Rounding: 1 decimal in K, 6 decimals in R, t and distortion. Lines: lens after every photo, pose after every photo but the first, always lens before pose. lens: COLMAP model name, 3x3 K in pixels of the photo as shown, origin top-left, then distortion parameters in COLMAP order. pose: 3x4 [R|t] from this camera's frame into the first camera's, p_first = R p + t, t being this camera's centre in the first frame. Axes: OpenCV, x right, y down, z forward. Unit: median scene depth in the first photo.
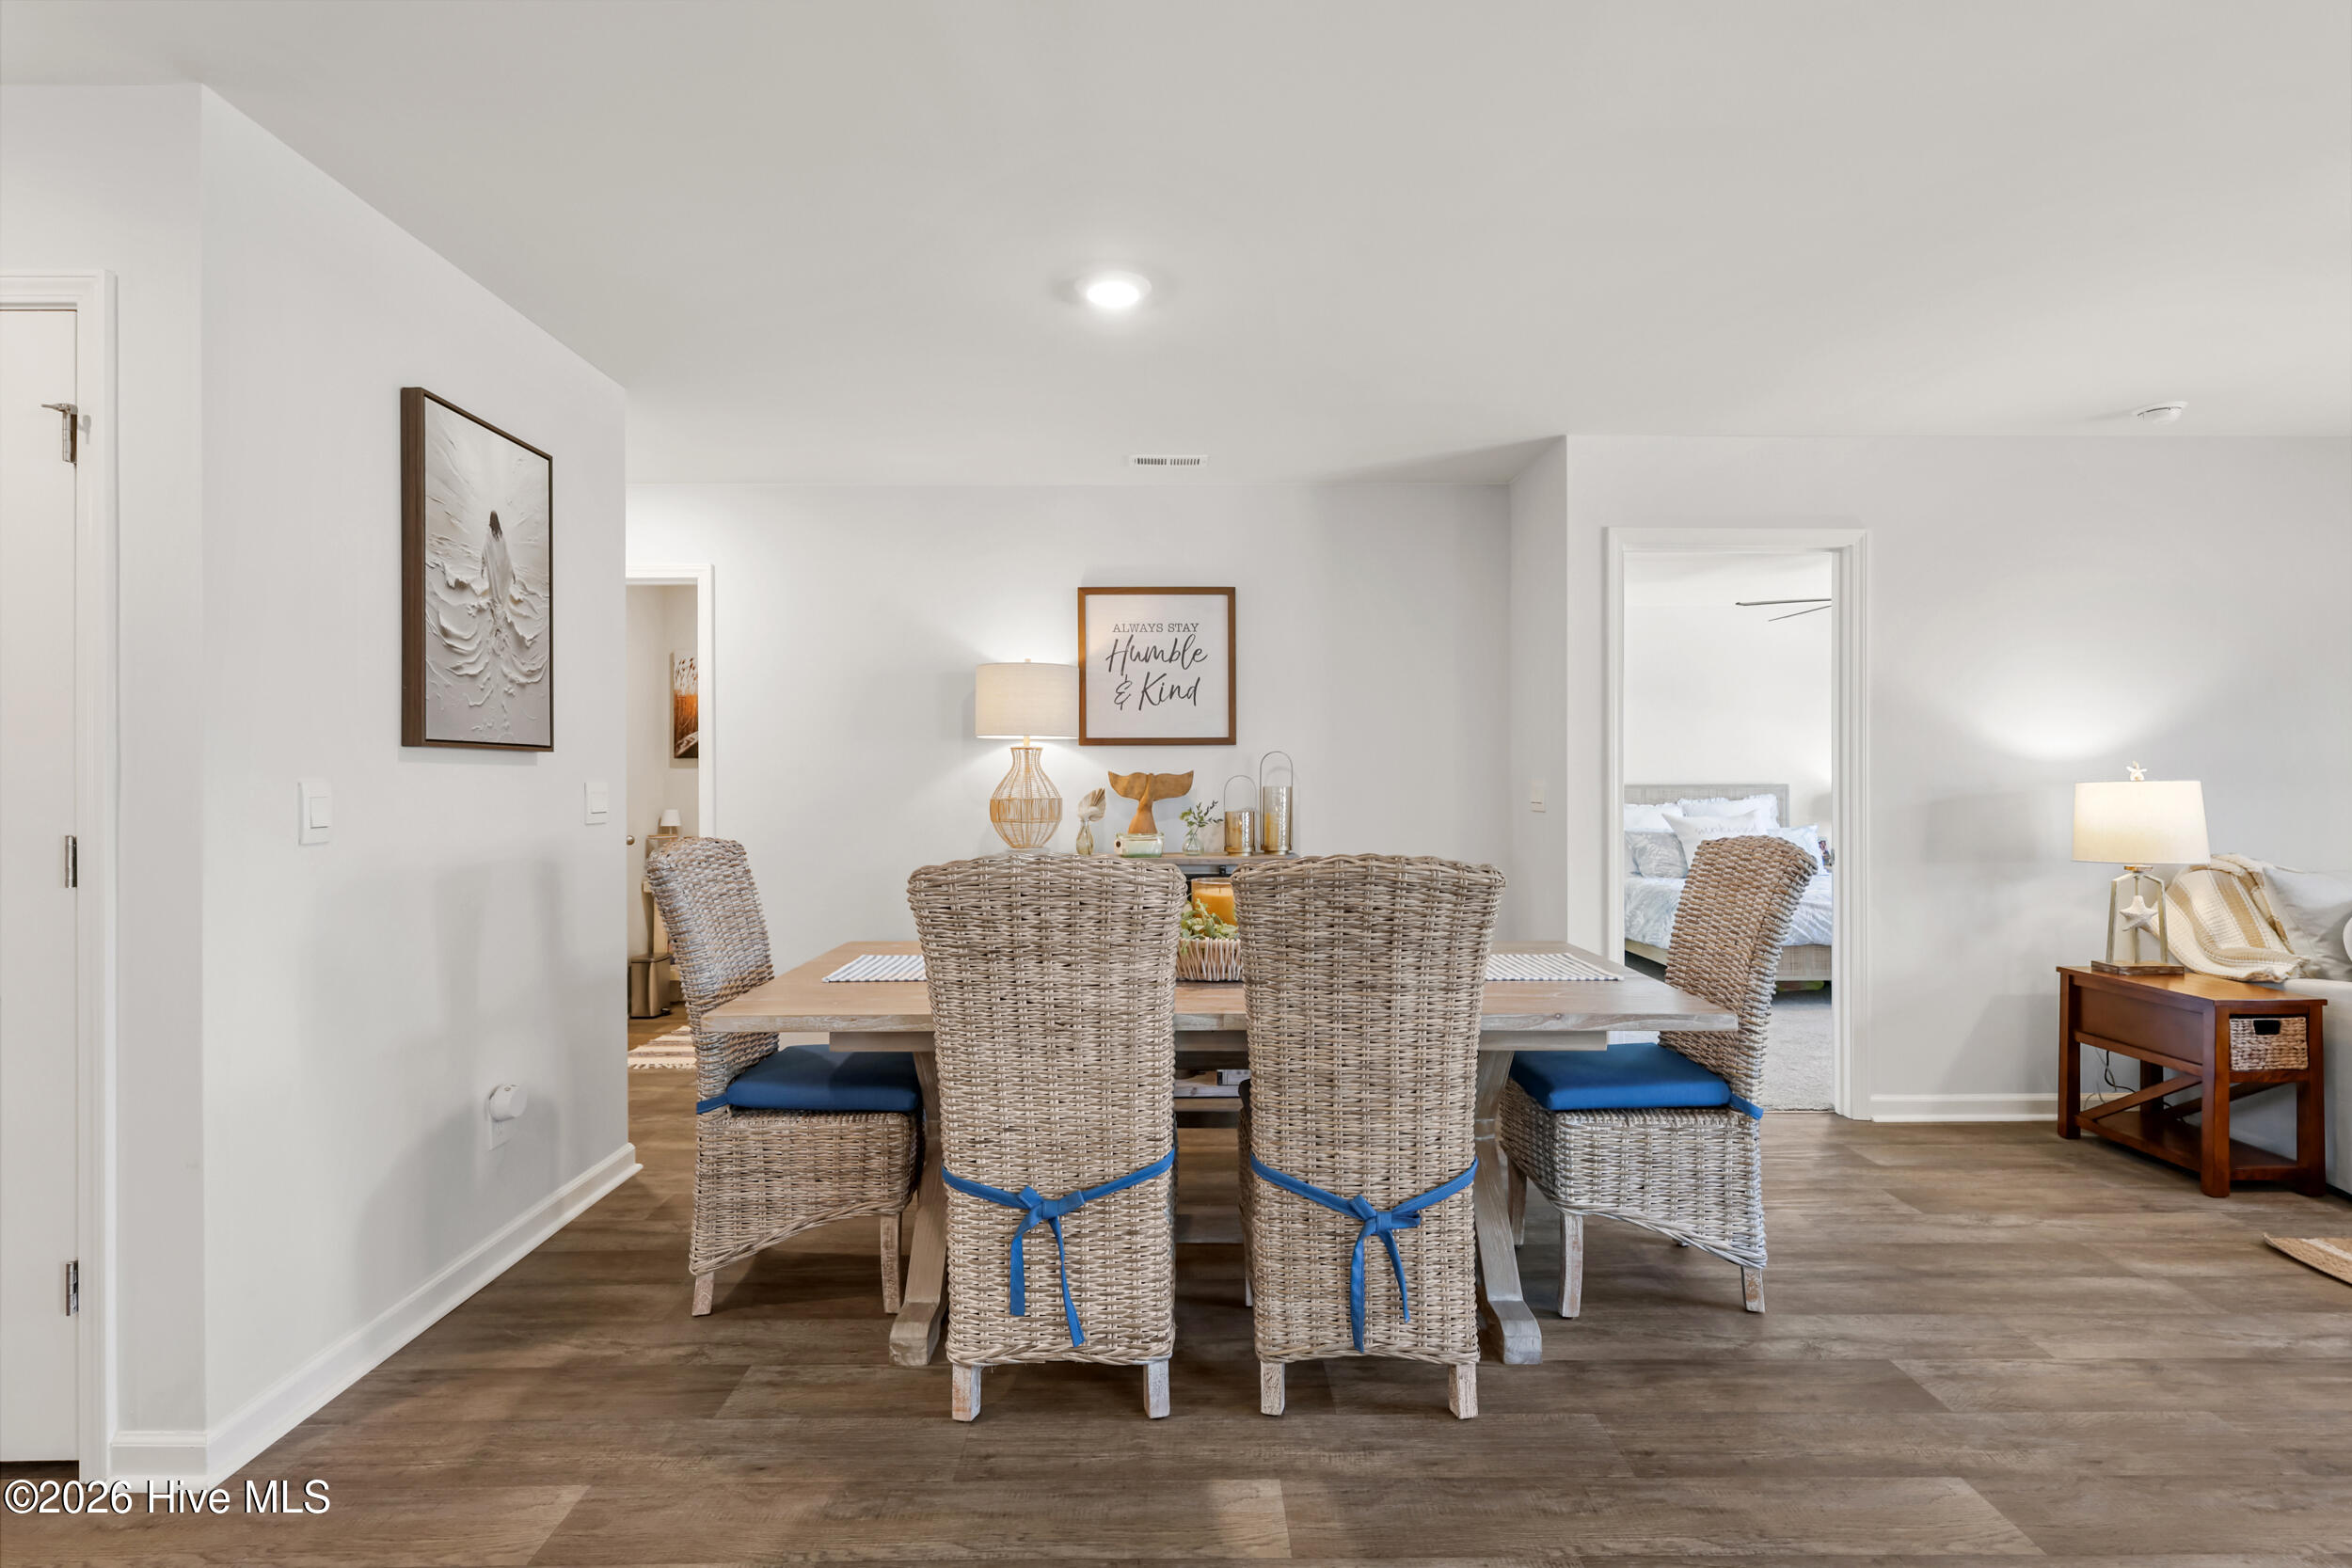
lens RADIAL K [[1131.8, 0, 1184.0], [0, 1131.8, 780.2], [0, 0, 1]] dist [0.004763, -0.000503]
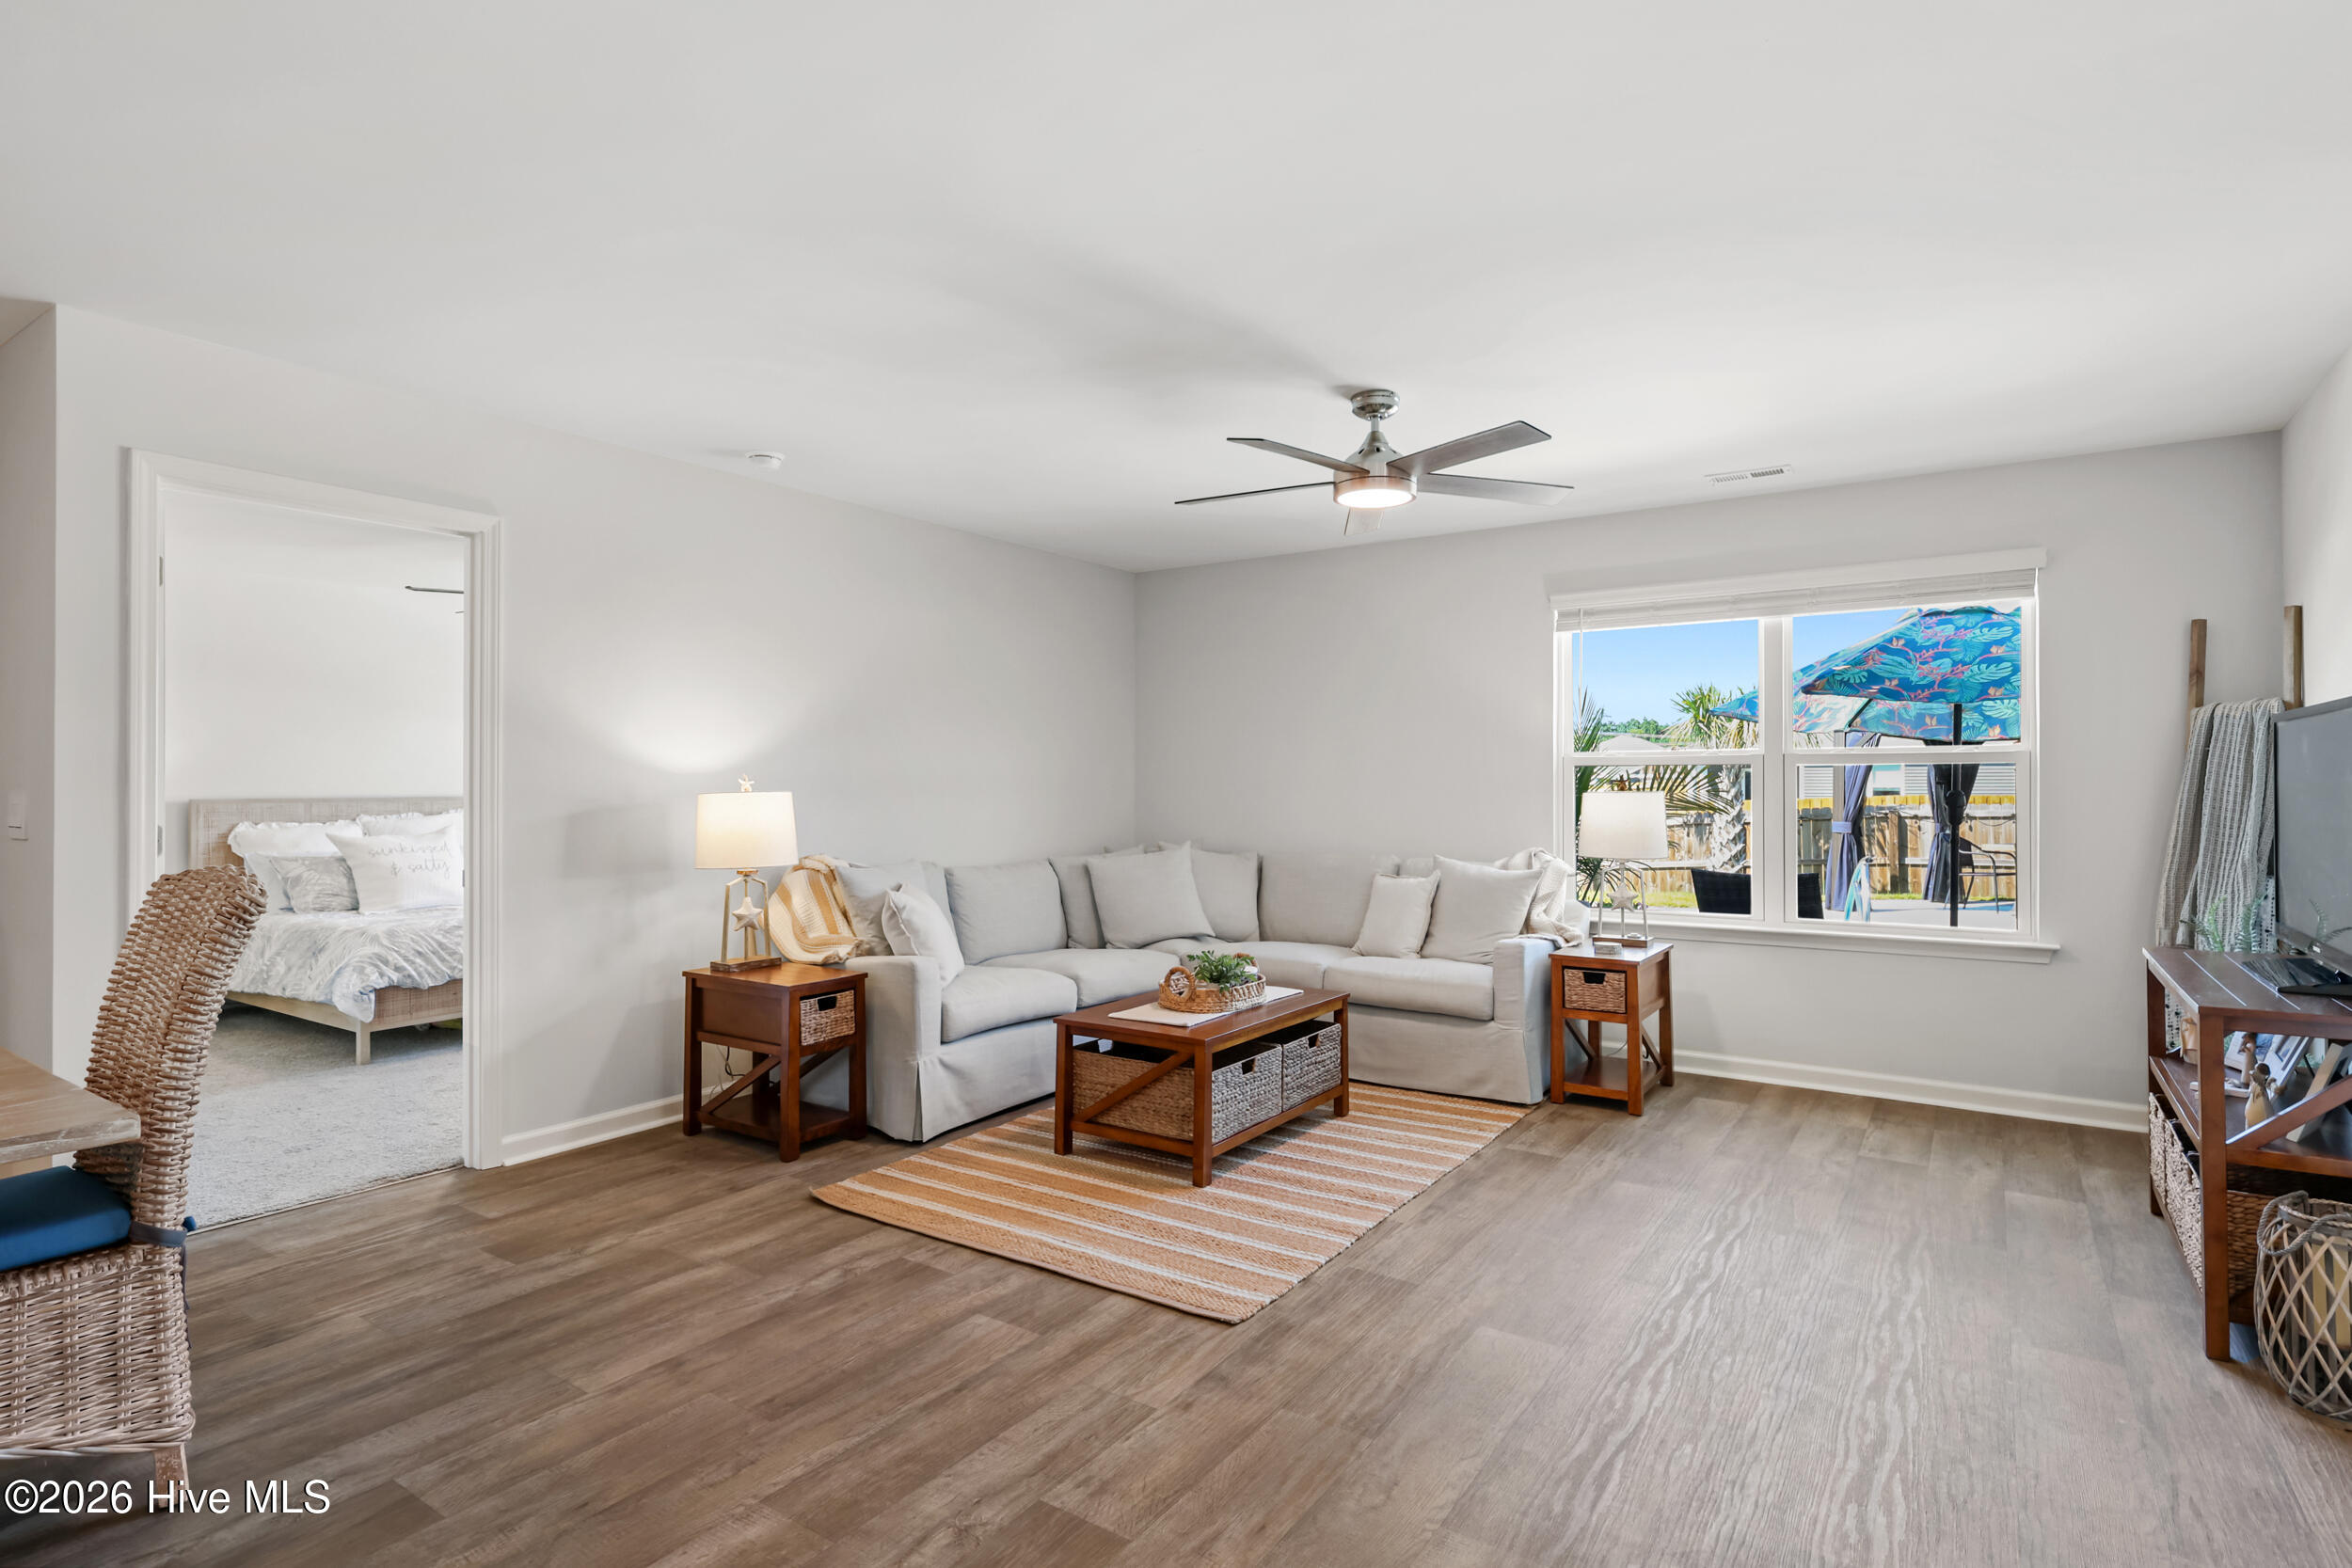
lens RADIAL K [[1181.8, 0, 1180.2], [0, 1181.8, 778.6], [0, 0, 1]] dist [0.019632, -0.026447]
pose [[0.572943, 0.006135, 0.819573, 0.170578], [0.003071, 0.999949, -0.009631, 0.000001], [-0.819590, 0.008035, 0.572895, 0.007510]]
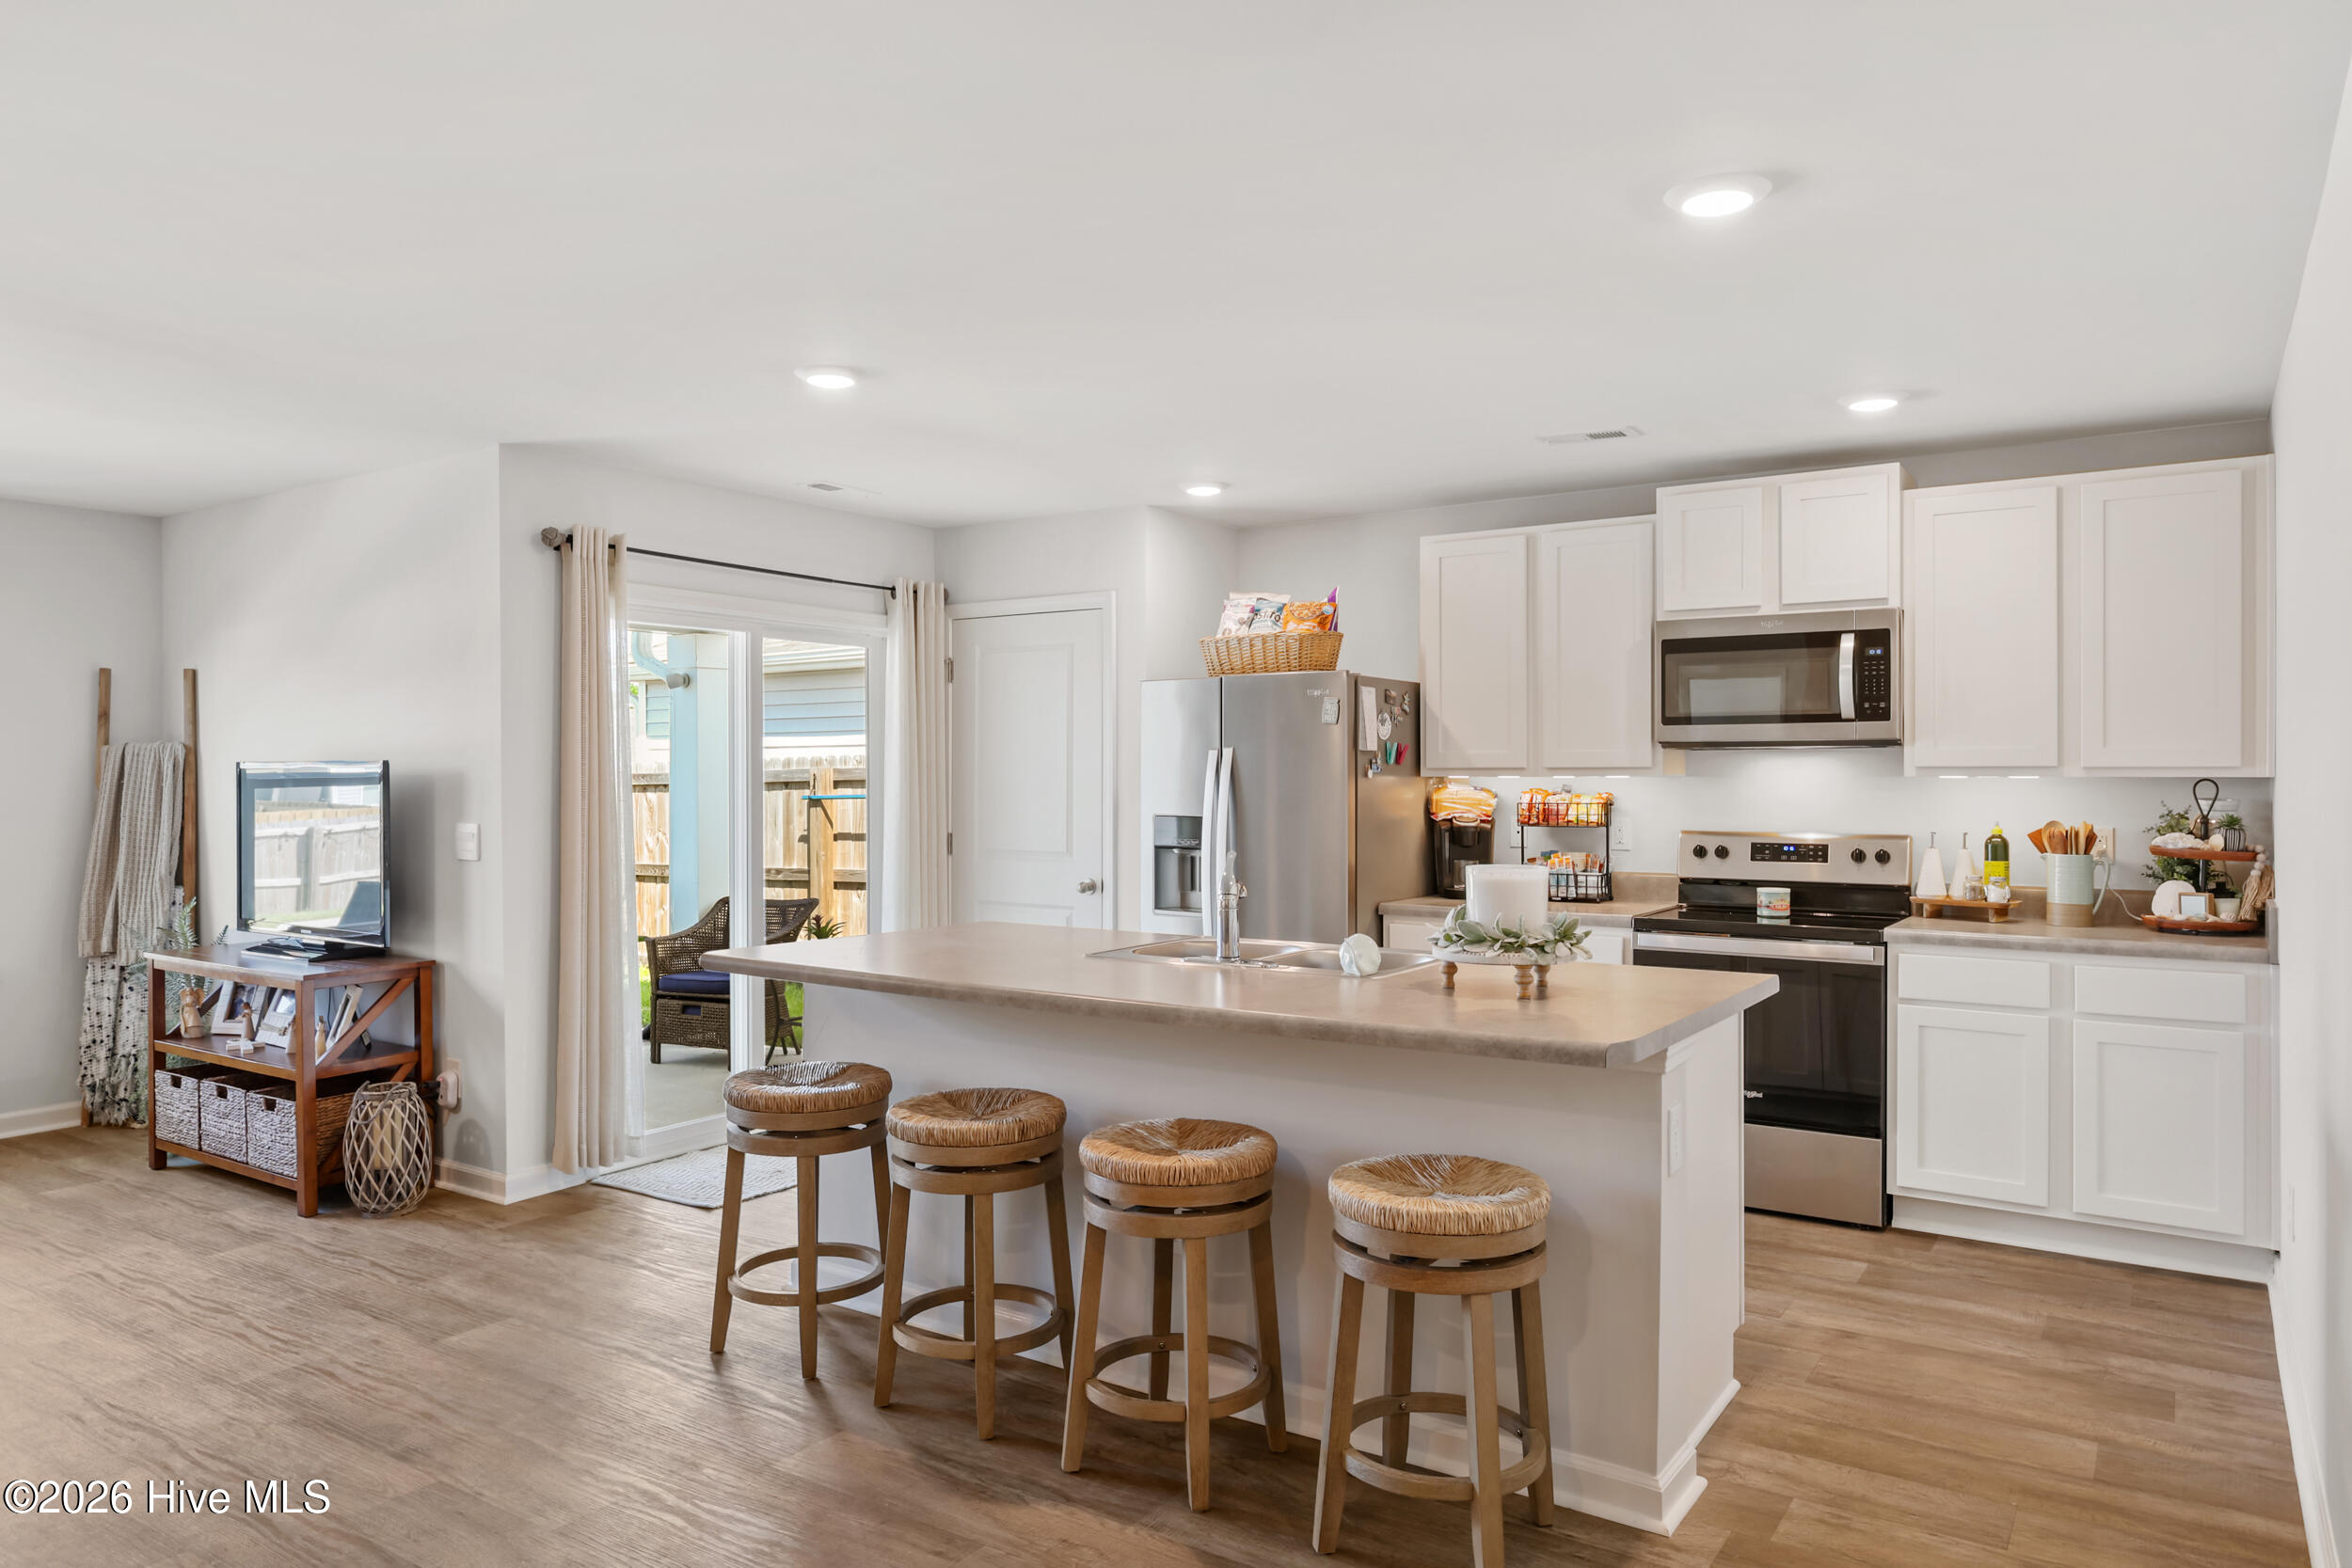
lens RADIAL K [[1503.7, 0, 1183.3], [0, 1503.7, 777.8], [0, 0, 1]] dist [0.001378, 0.000547]
pose [[-0.824071, 0.002629, 0.566481, -0.313121], [0.005506, 0.999979, 0.003370, -0.044772], [-0.566460, 0.005896, -0.824068, 0.624446]]
